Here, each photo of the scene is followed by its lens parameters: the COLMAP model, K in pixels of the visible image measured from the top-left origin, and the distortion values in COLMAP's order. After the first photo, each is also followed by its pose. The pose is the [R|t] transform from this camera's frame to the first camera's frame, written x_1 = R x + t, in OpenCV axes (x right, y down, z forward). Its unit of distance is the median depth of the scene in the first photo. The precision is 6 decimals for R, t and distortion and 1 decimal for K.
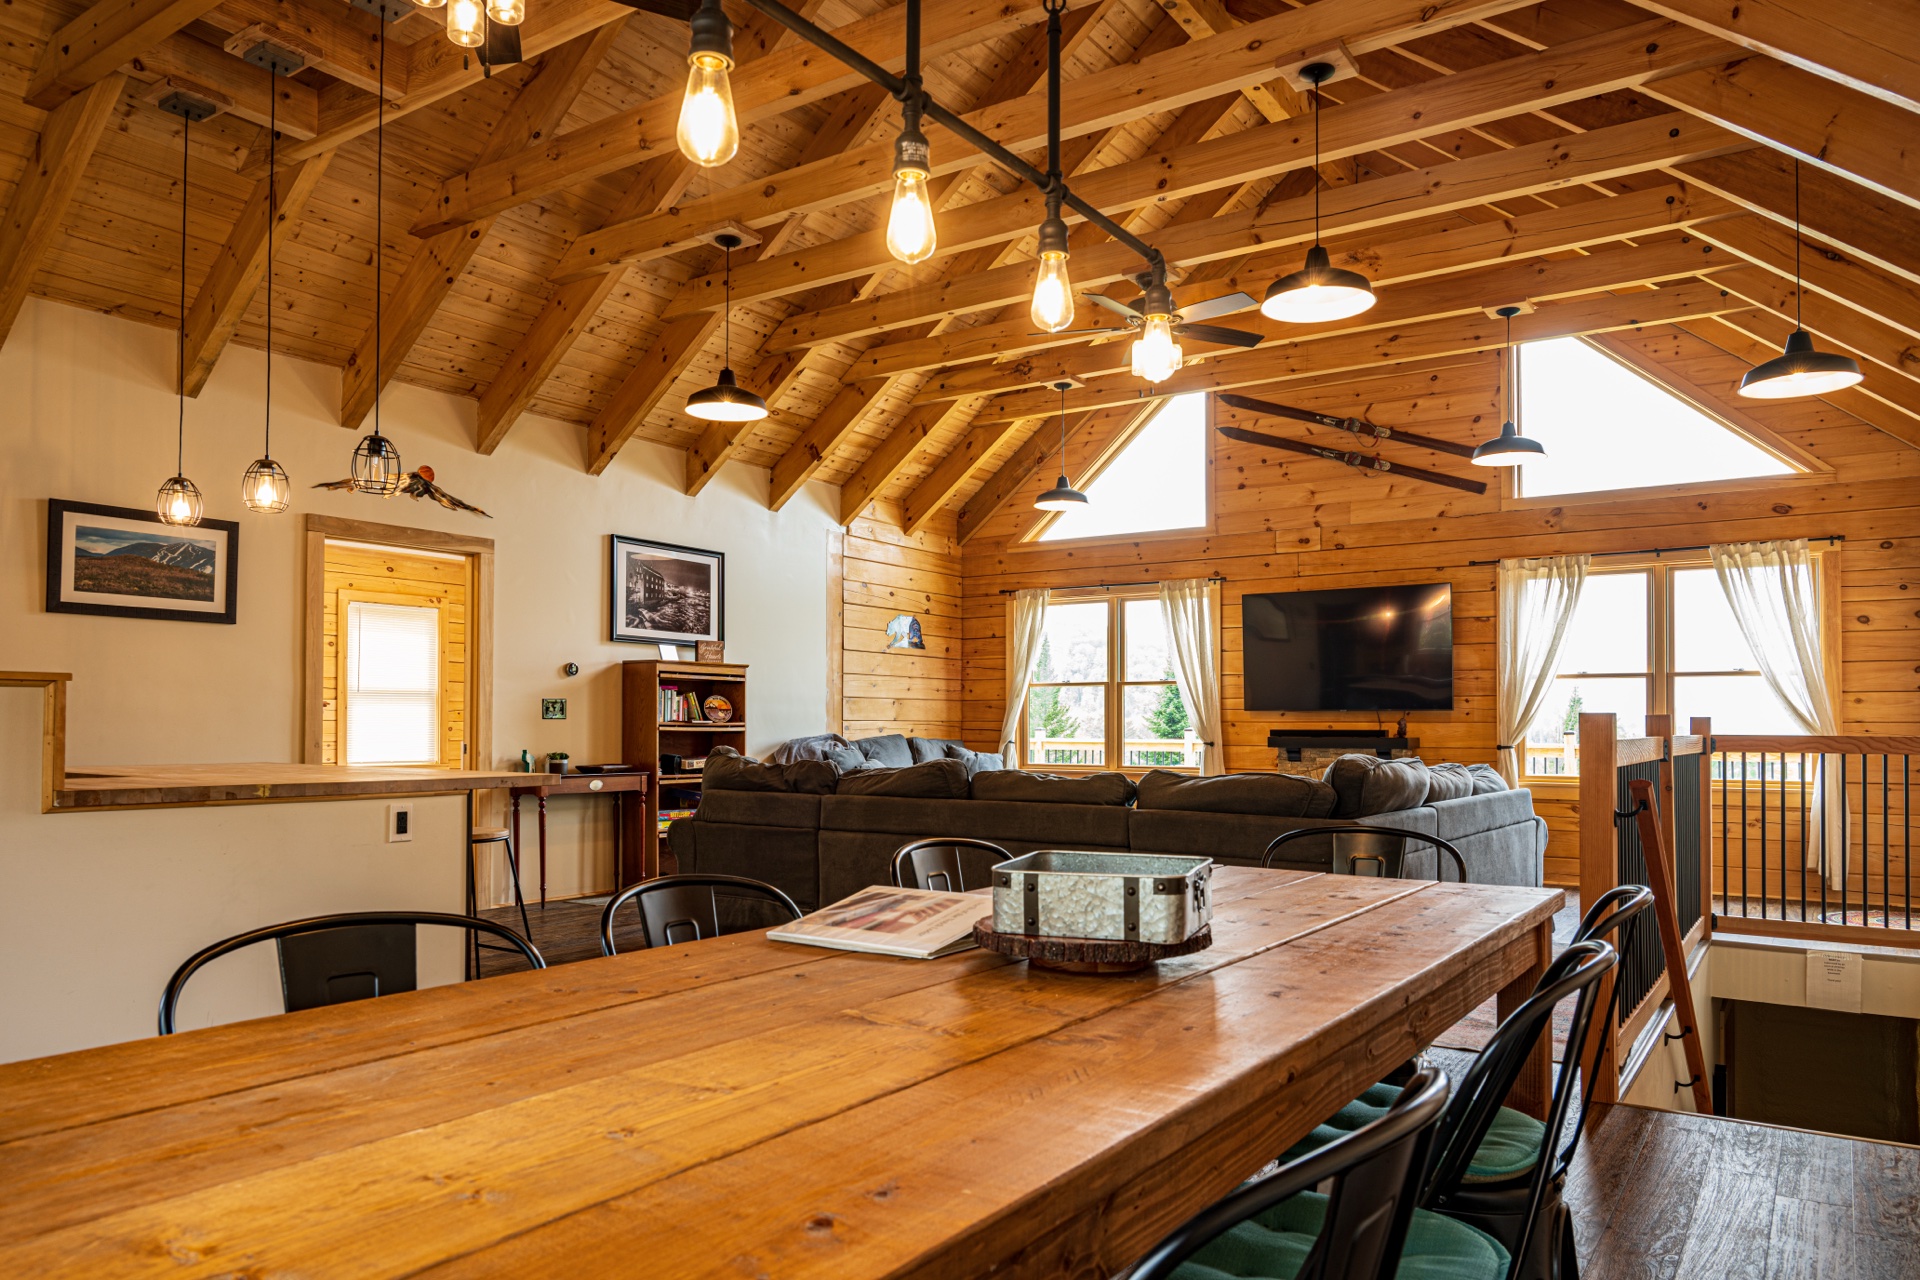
lens RADIAL K [[1275.4, 0, 960.3], [0, 1275.4, 701.5], [0, 0, 1]] dist [0.000662, -0.002209]
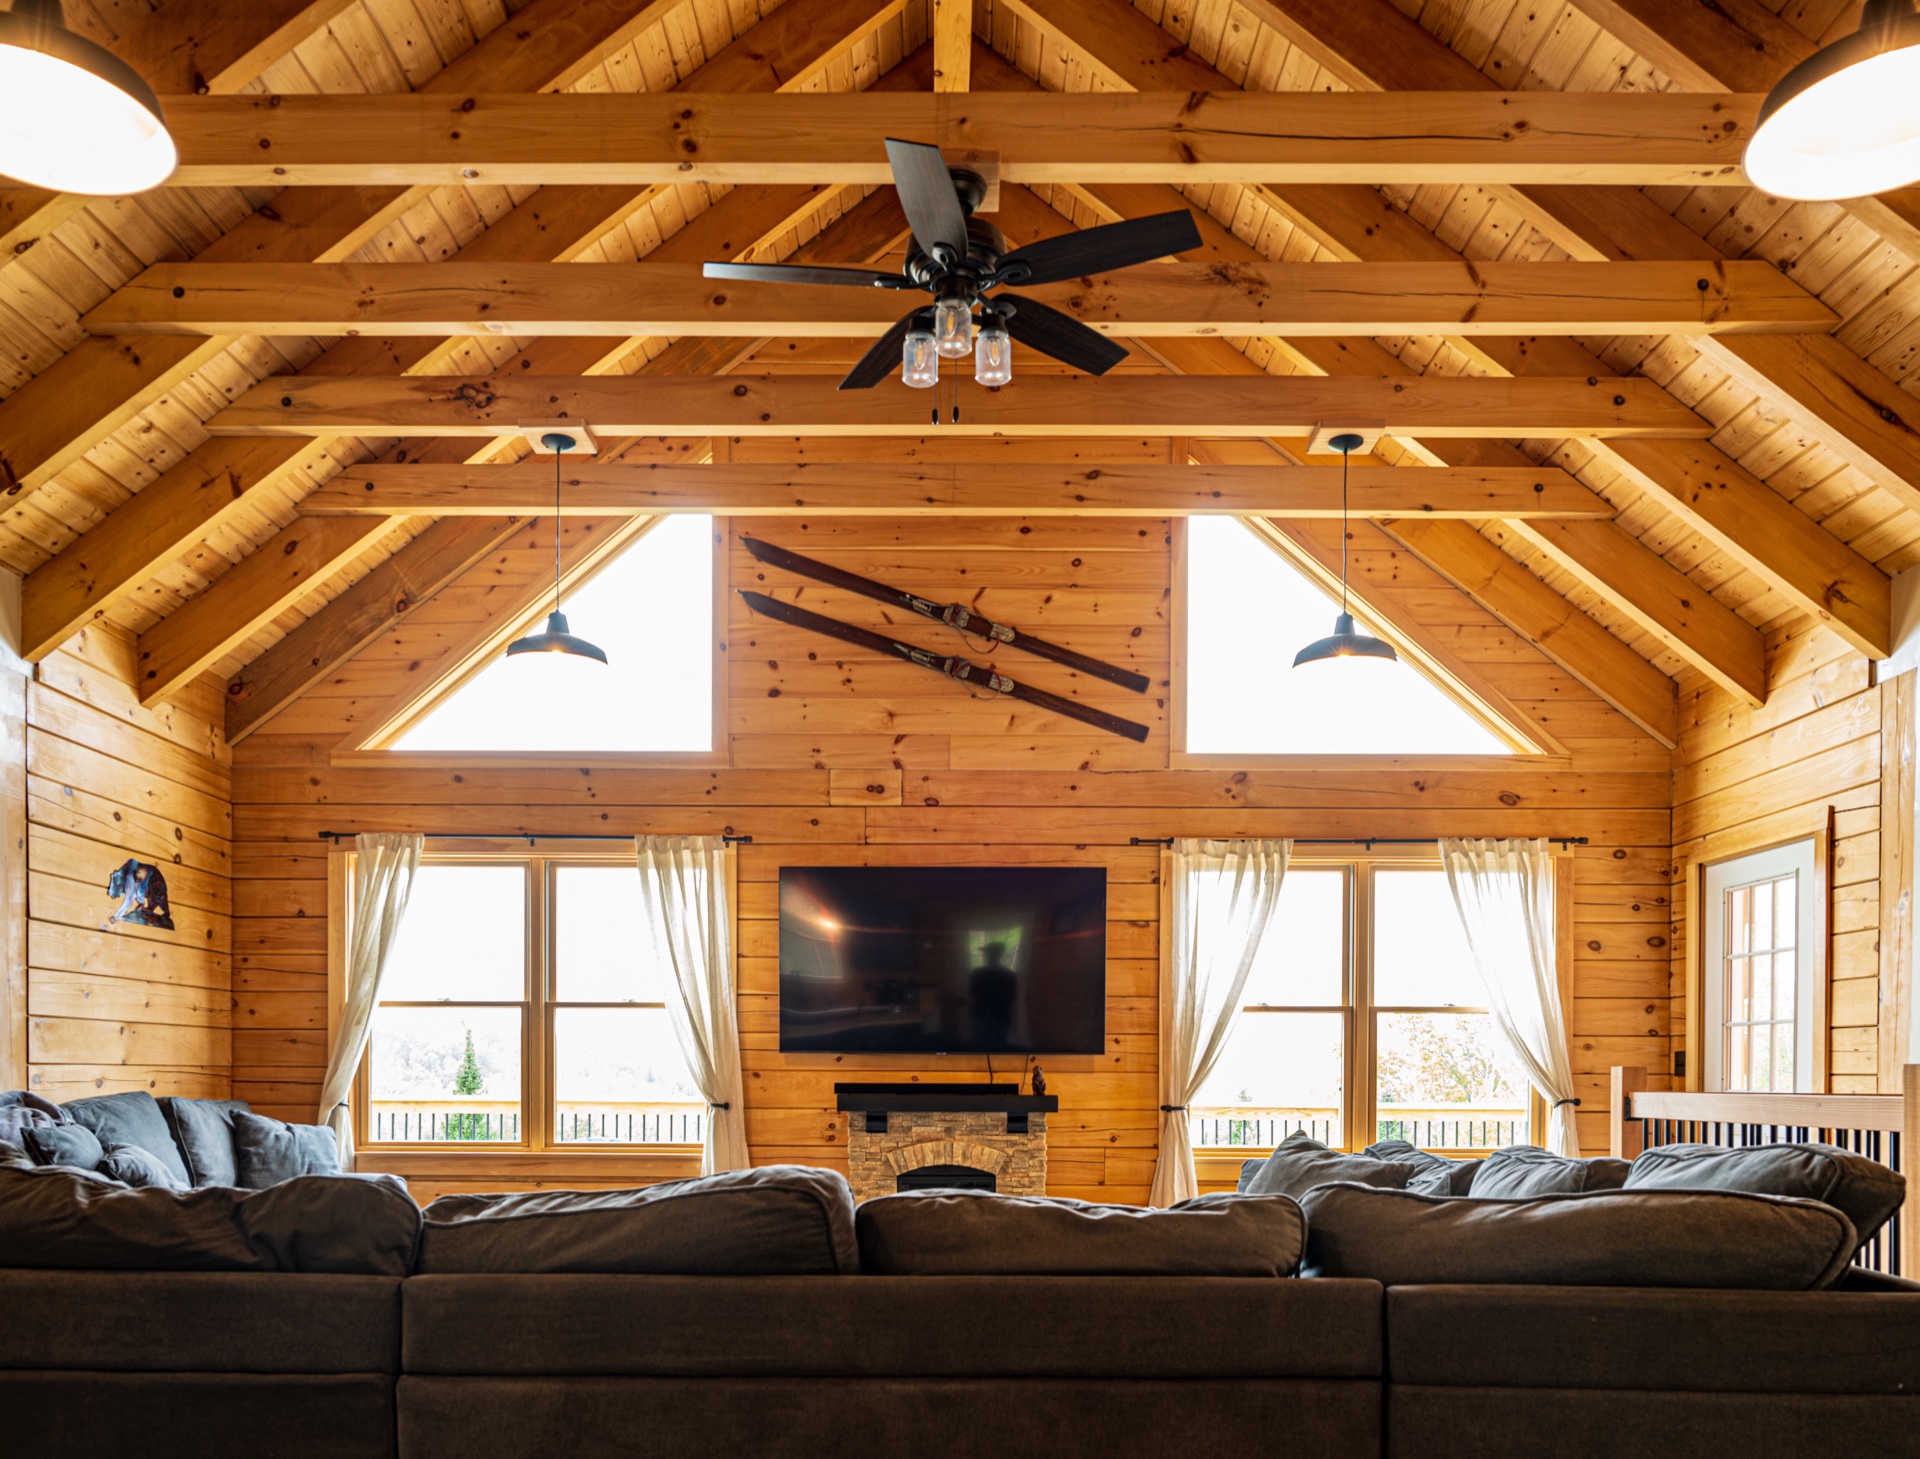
lens RADIAL K [[1521.4, 0, 926.4], [0, 1521.4, 1087.8], [0, 0, 1]] dist [-0.002166, 0.000891]
pose [[0.832223, -0.002590, 0.554435, -0.144961], [-0.013042, 0.999621, 0.024246, 0.006105], [-0.554287, -0.027409, 0.831874, 0.372806]]
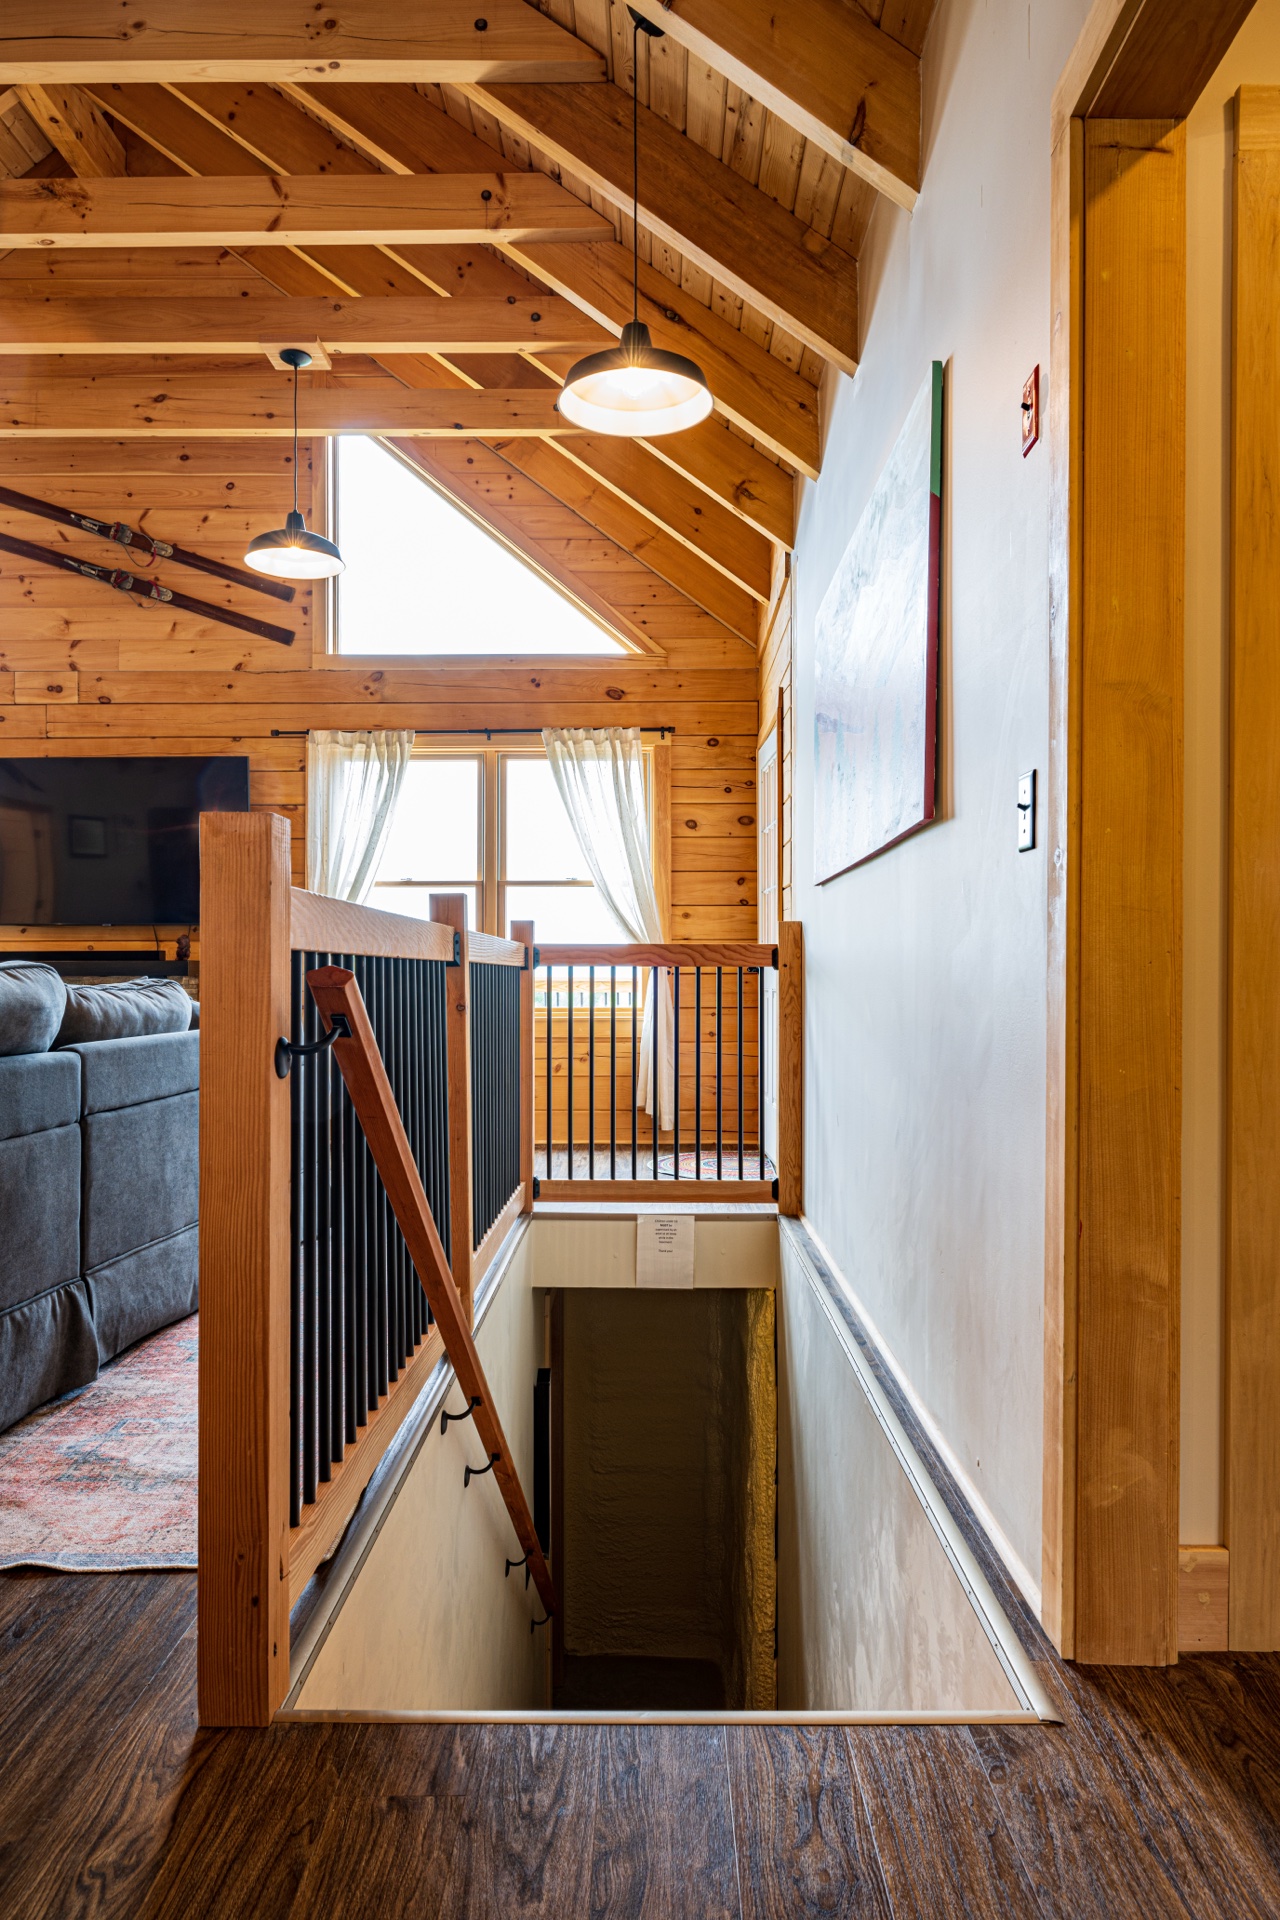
lens RADIAL K [[1288.4, 0, 640.0], [0, 1288.4, 960.0], [0, 0, 1]] dist [0.000409, -0.004084]
pose [[0.830490, 0.002718, 0.557026, 0.151047], [-0.006723, 0.999964, 0.005144, 0.022392], [-0.556992, -0.008017, 0.830479, 0.231497]]
